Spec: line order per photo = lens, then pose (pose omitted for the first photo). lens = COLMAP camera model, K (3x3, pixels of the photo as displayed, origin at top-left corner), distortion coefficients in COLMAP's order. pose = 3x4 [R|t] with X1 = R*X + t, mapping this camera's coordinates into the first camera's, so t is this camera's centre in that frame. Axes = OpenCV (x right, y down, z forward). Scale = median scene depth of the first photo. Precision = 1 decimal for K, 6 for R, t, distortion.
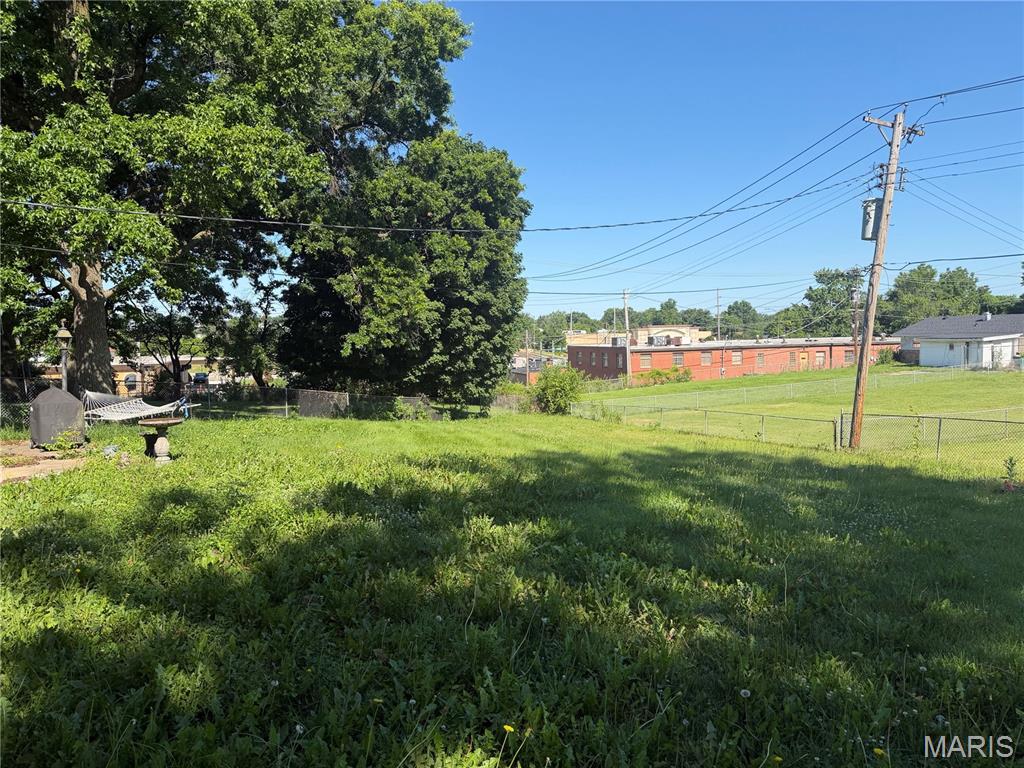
lens RADIAL K [[722.5, 0, 511.7], [0, 722.5, 383.4], [0, 0, 1]] dist [0.001551, 0.000531]
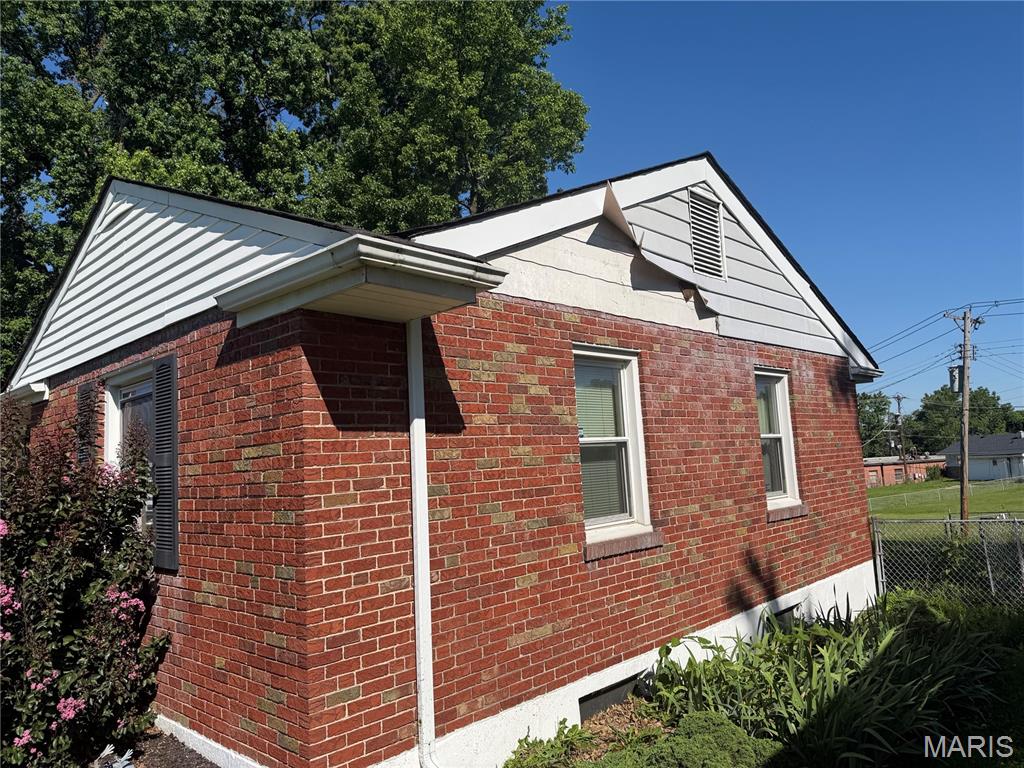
lens RADIAL K [[722.5, 0, 512.4], [0, 722.5, 384.9], [0, 0, 1]] dist [0.001551, 0.000531]
pose [[0.999205, -0.037018, -0.014784, -0.109566], [0.033835, 0.983731, -0.176435, 0.003552], [0.021075, 0.175794, 0.984201, -0.132443]]
